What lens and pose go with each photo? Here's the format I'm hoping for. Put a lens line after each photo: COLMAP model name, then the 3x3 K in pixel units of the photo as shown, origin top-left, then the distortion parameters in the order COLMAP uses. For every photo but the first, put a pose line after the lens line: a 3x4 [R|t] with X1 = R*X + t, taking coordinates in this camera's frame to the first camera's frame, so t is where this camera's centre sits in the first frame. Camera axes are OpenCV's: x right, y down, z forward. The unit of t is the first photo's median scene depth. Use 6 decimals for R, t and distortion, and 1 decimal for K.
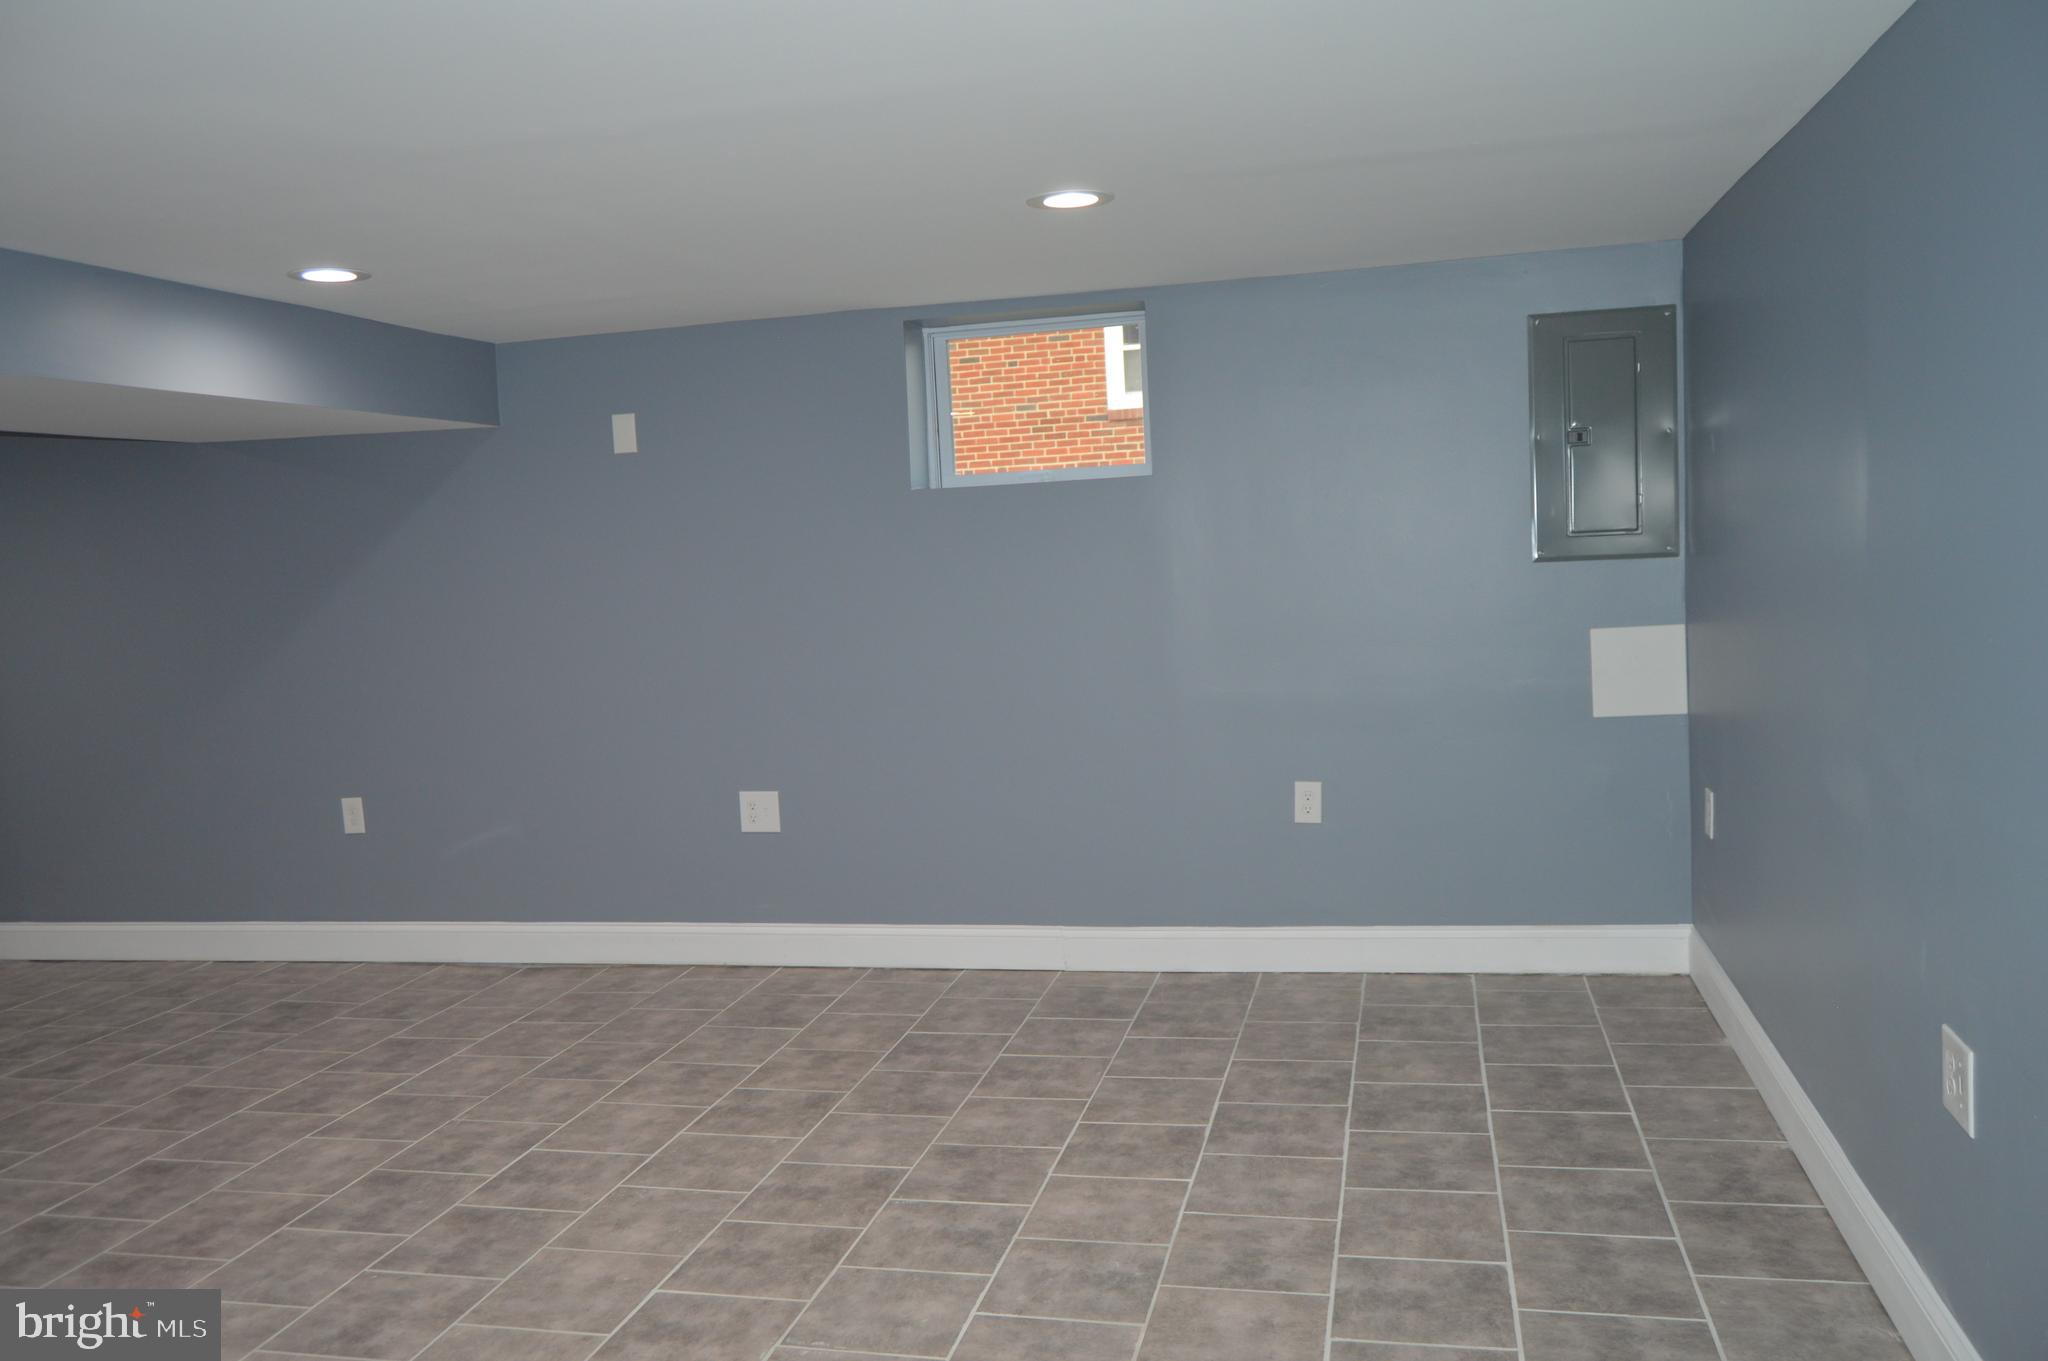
lens RADIAL K [[1604.2, 0, 1018.0], [0, 1604.2, 671.1], [0, 0, 1]] dist [-0.019079, 0.013110]
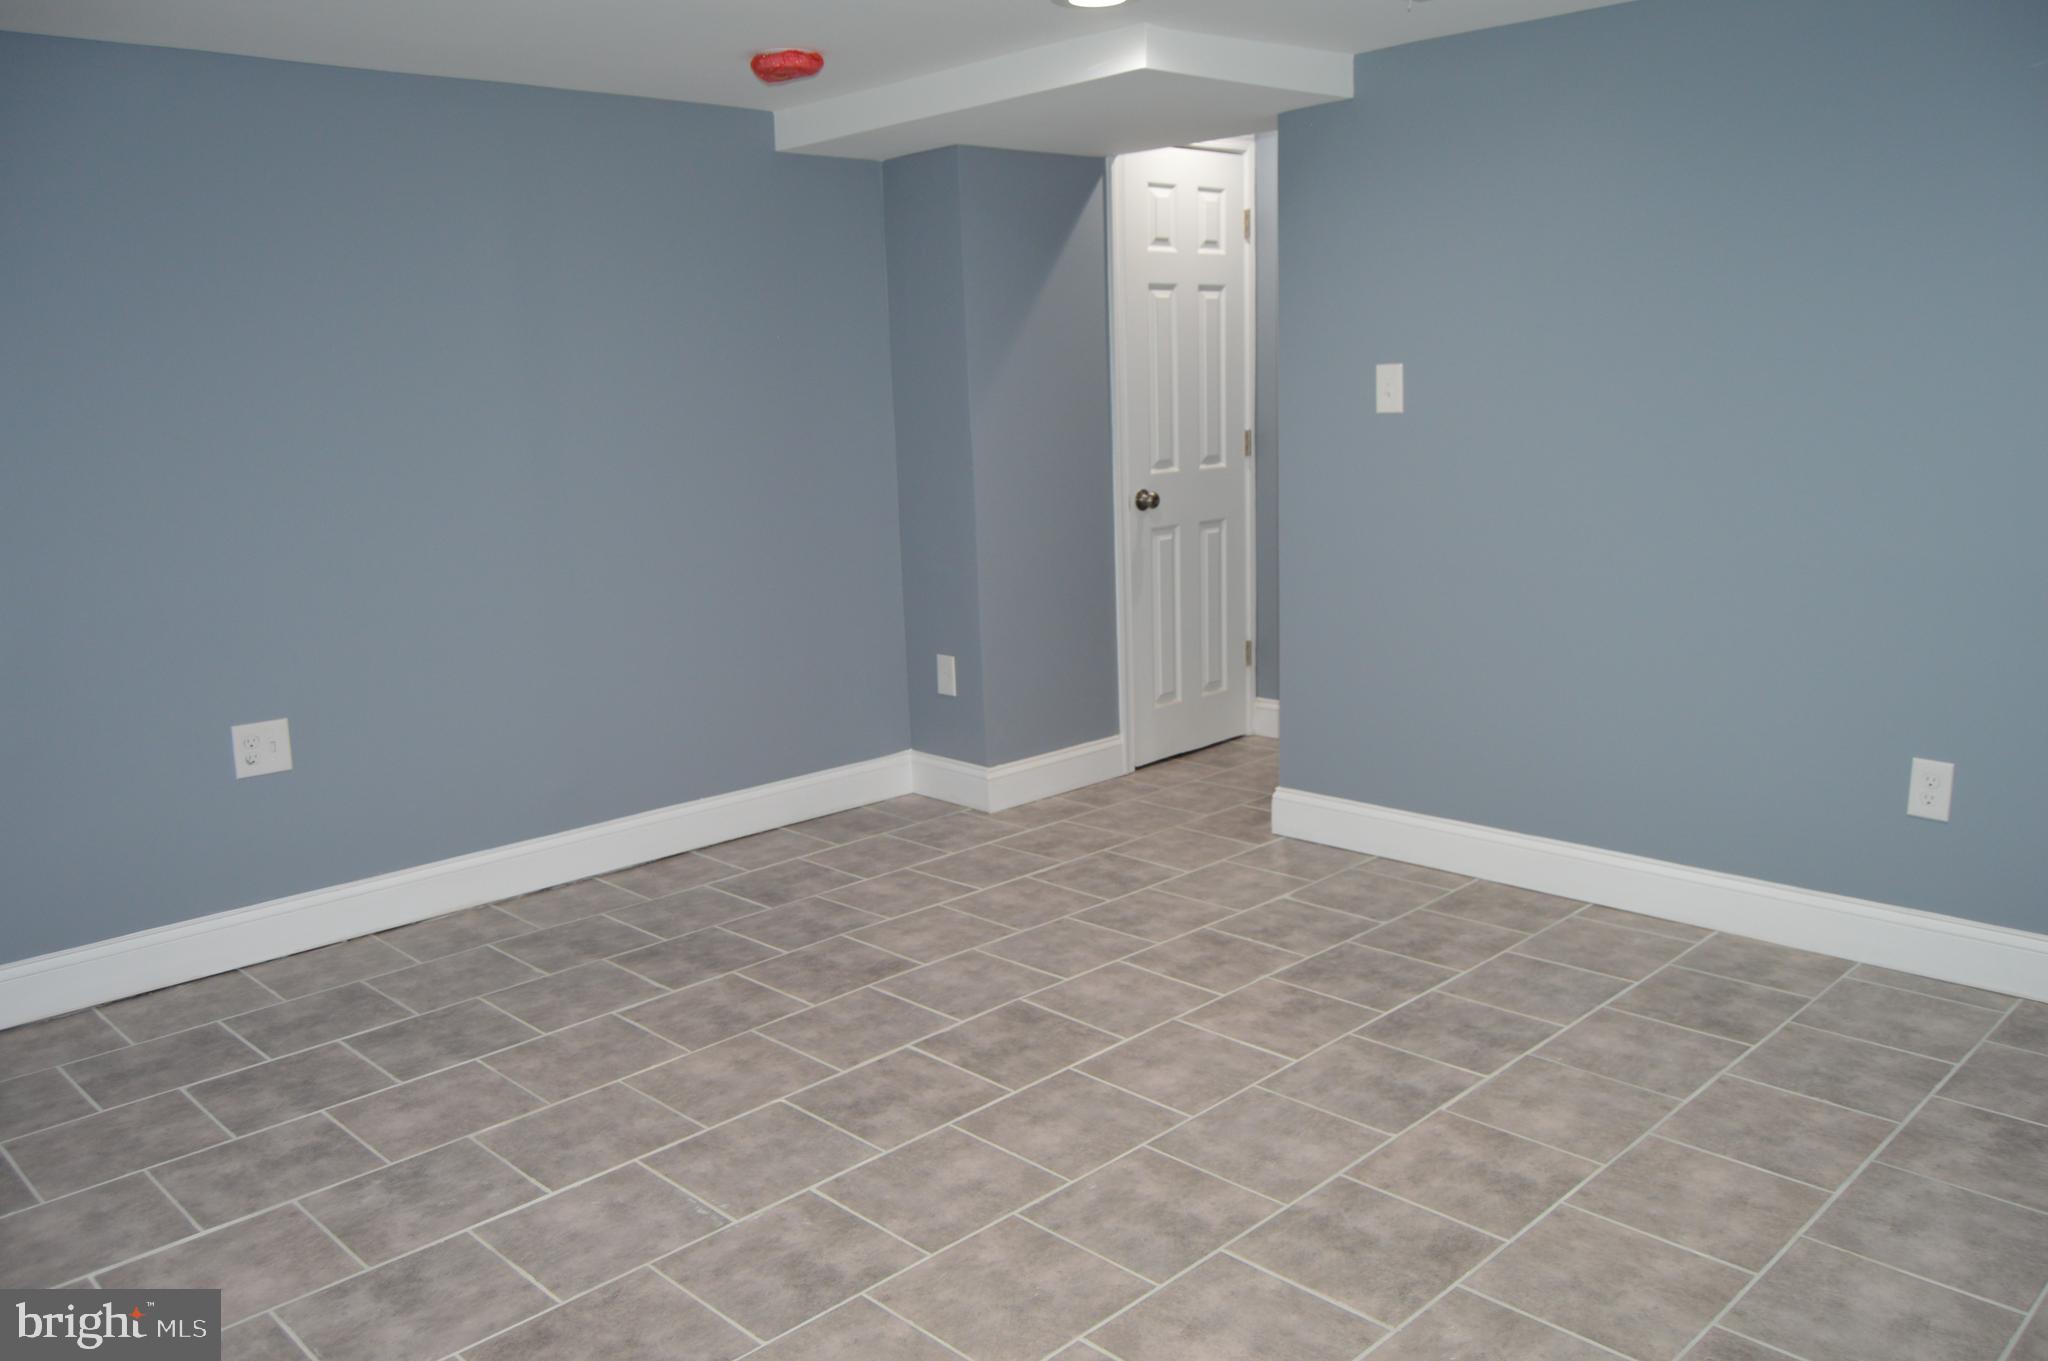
lens RADIAL K [[1604.2, 0, 1015.4], [0, 1604.2, 683.7], [0, 0, 1]] dist [-0.019079, 0.013110]
pose [[-0.844116, -0.025133, 0.535571, -0.738958], [0.118724, 0.965342, 0.232423, -0.077947], [-0.522850, 0.259777, -0.811877, 1.501272]]
